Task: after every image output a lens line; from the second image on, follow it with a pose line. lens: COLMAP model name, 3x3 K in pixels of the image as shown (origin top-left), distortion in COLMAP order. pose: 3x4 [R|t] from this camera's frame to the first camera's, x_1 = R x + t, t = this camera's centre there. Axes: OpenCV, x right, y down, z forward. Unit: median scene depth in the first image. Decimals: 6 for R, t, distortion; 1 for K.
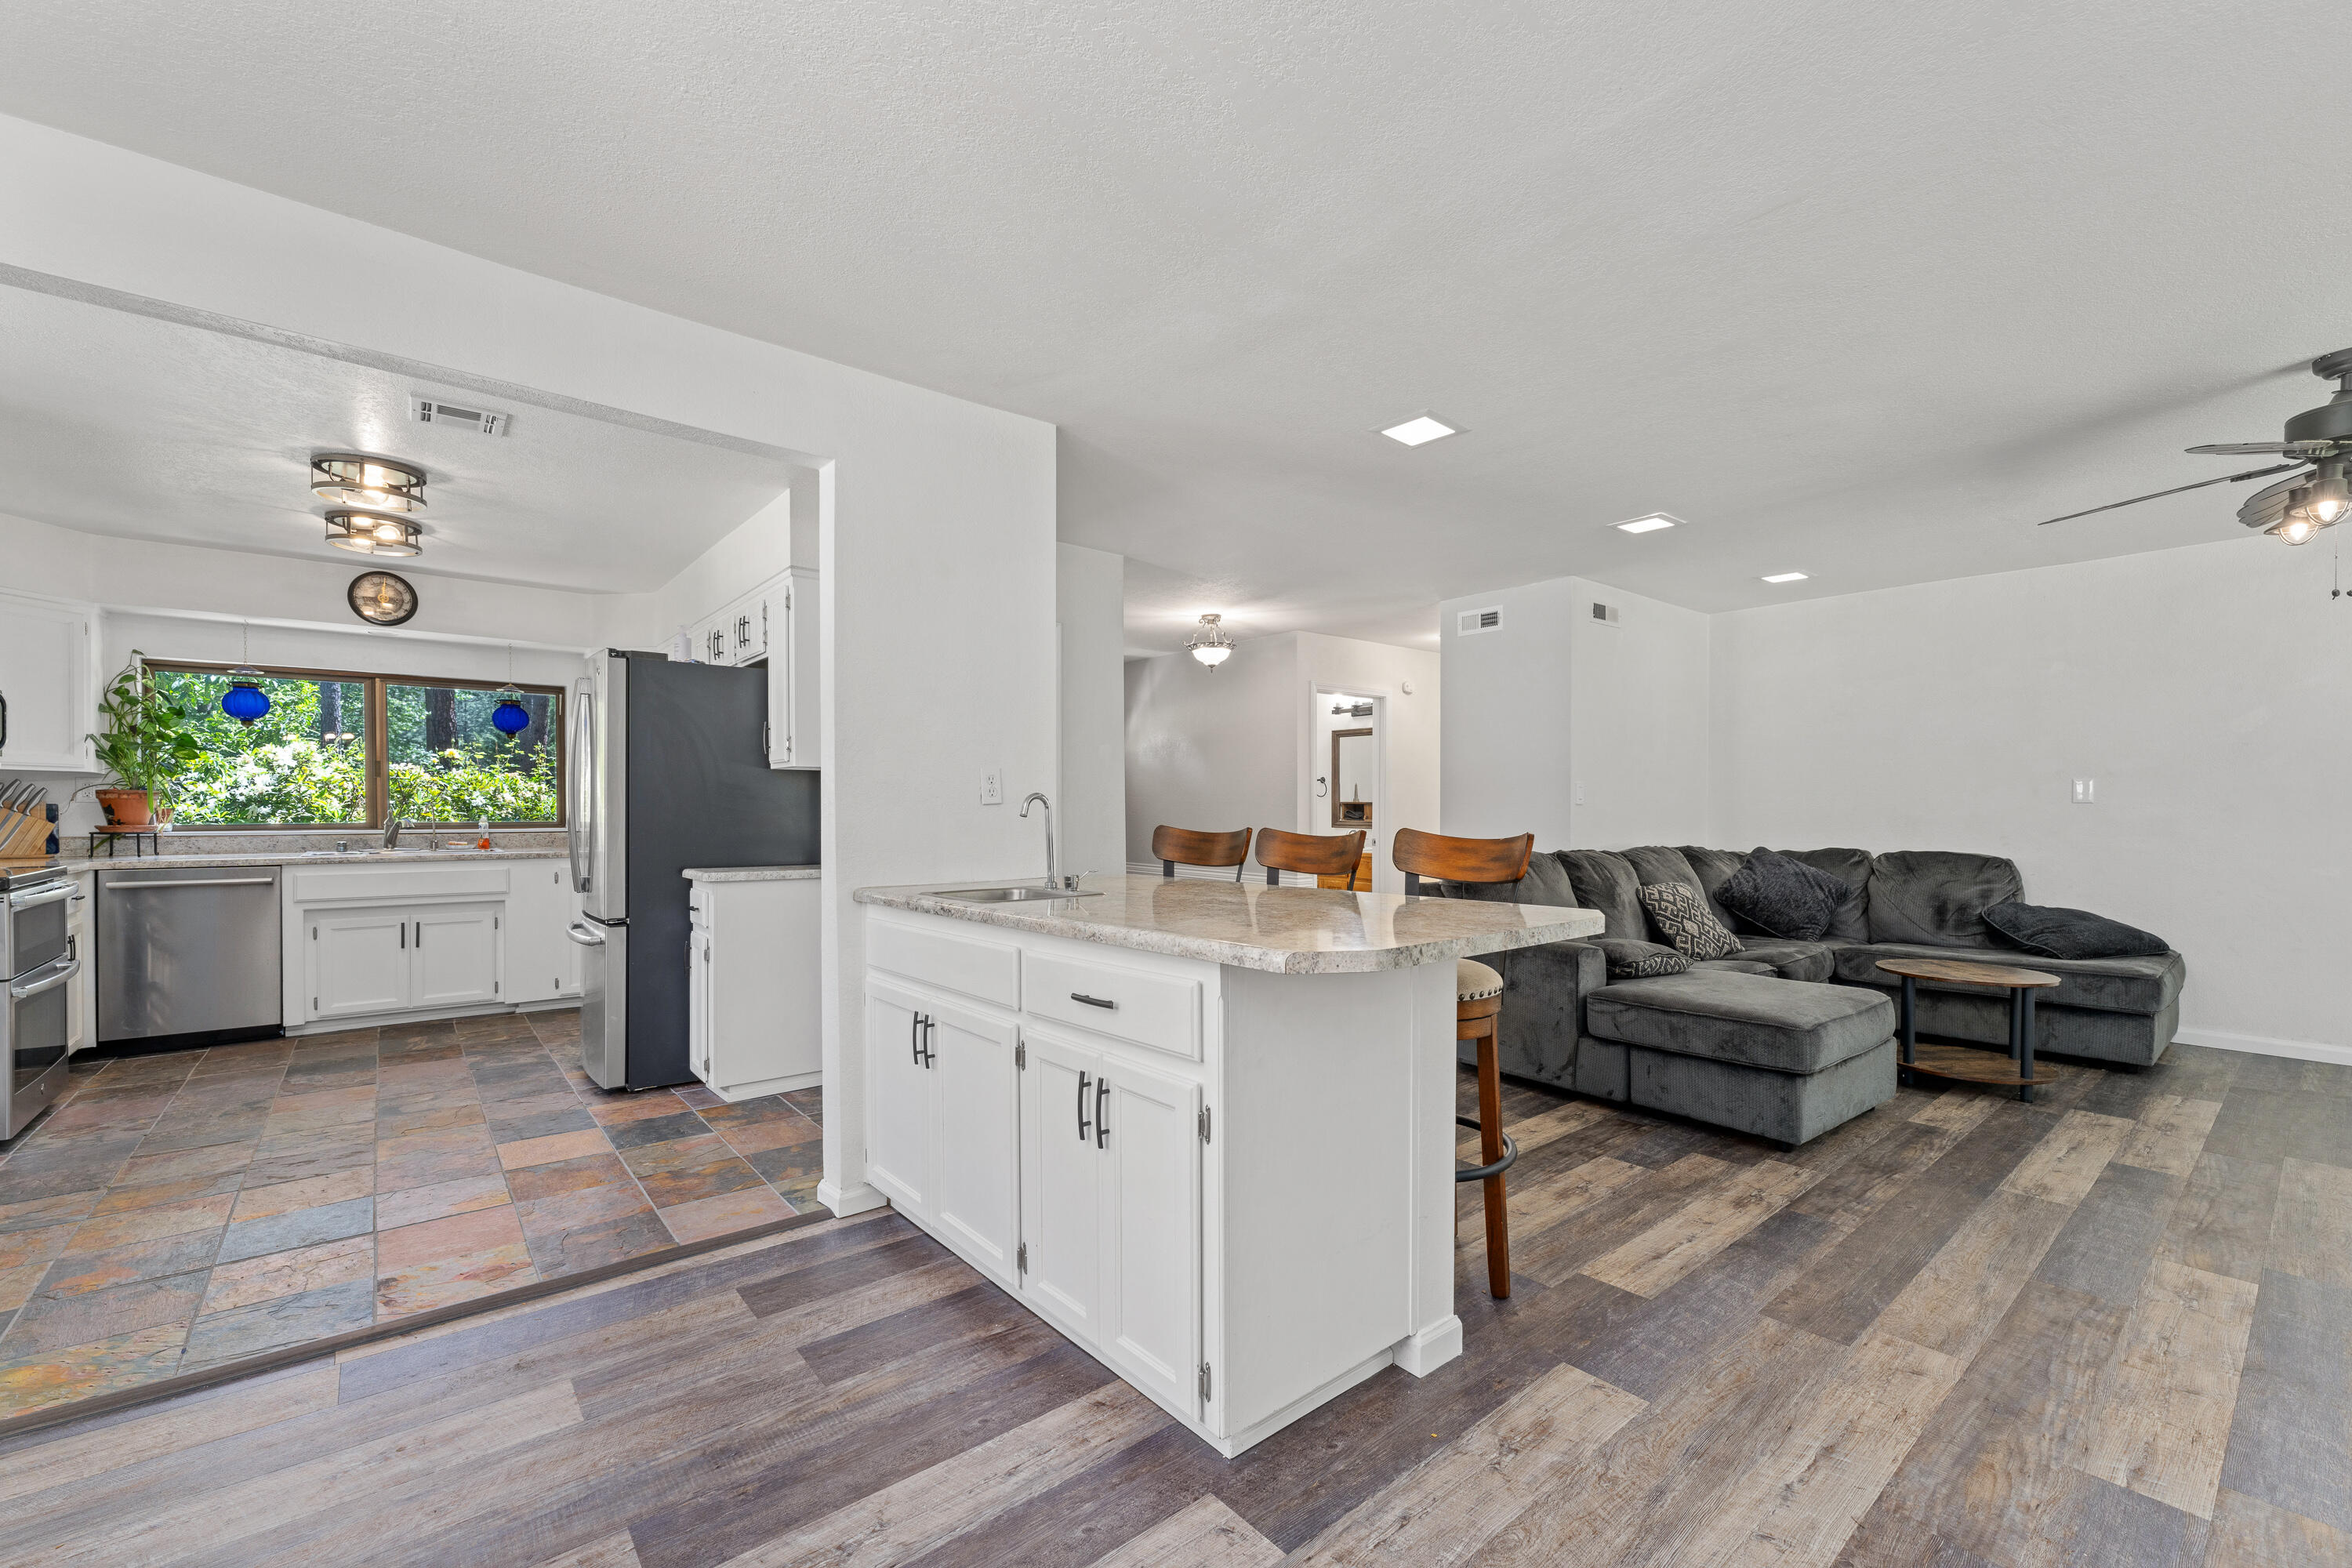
lens RADIAL K [[947.0, 0, 1180.1], [0, 947.0, 798.6], [0, 0, 1]] dist [0.000421, 0.000026]
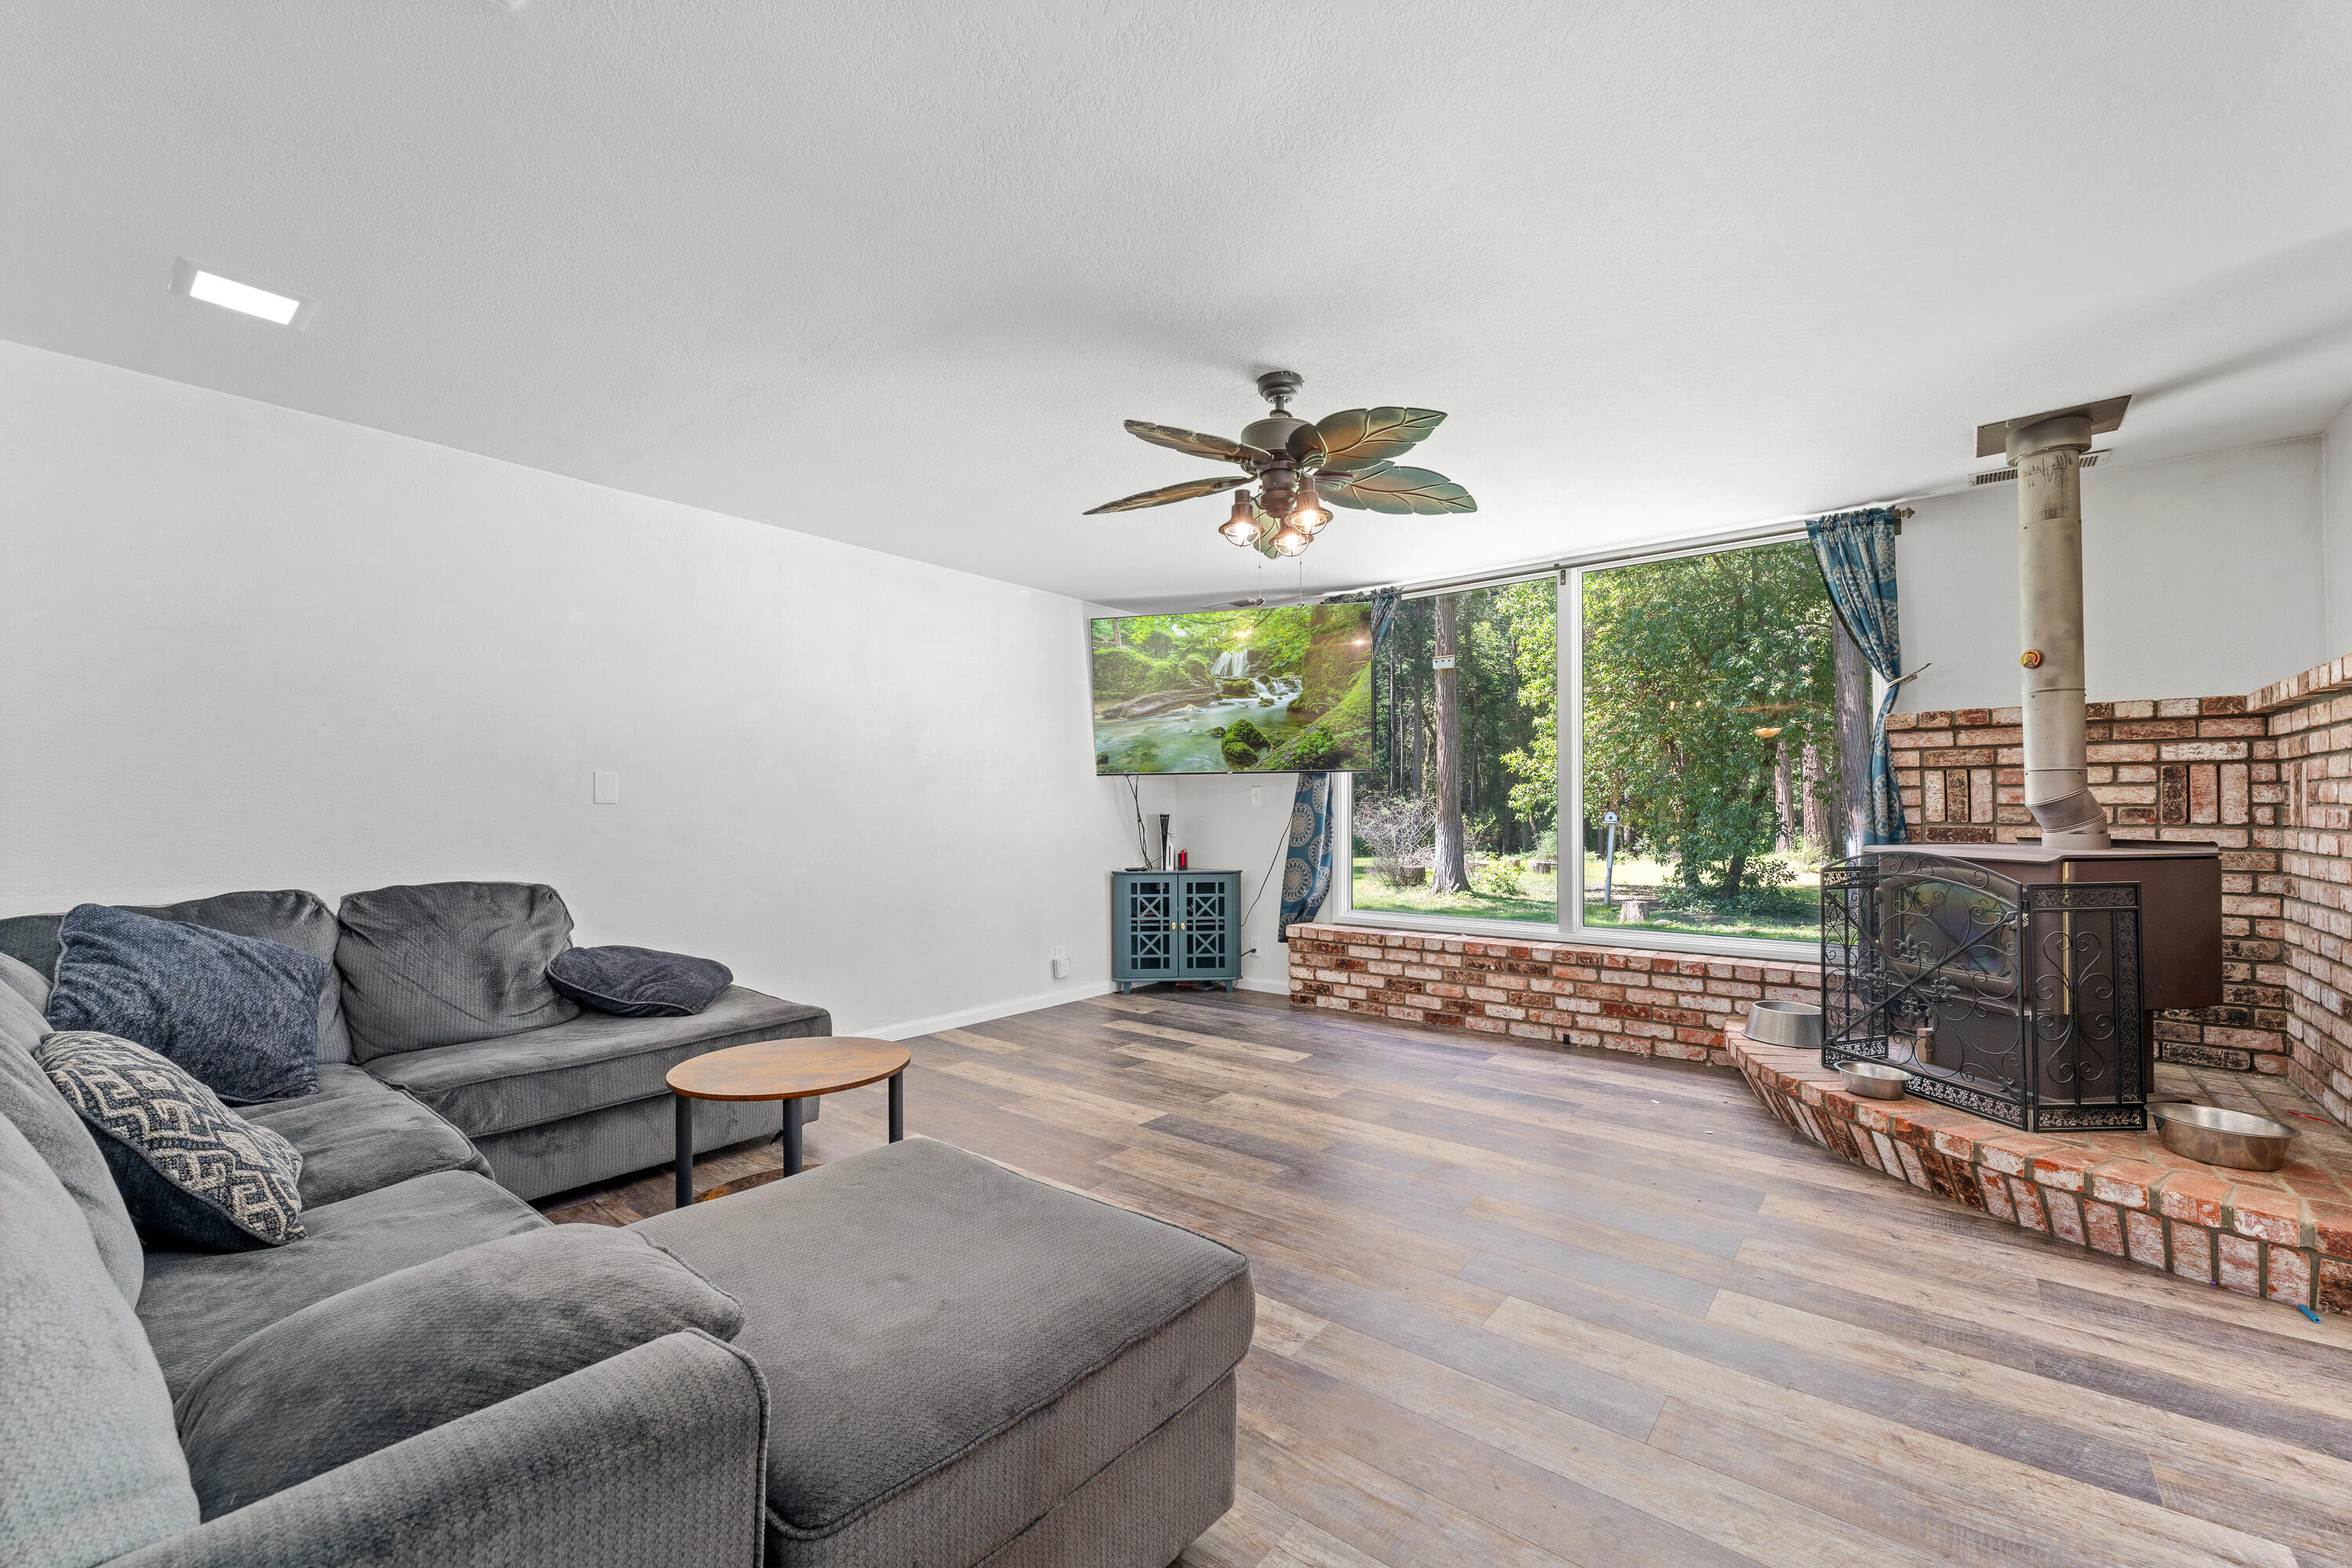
lens RADIAL K [[947.0, 0, 1180.1], [0, 947.0, 798.6], [0, 0, 1]] dist [0.000421, 0.000026]
pose [[-0.213131, 0.010823, 0.976964, 0.119097], [-0.006381, 0.999902, -0.012469, 0.007913], [-0.977003, -0.008891, -0.213041, 0.720344]]
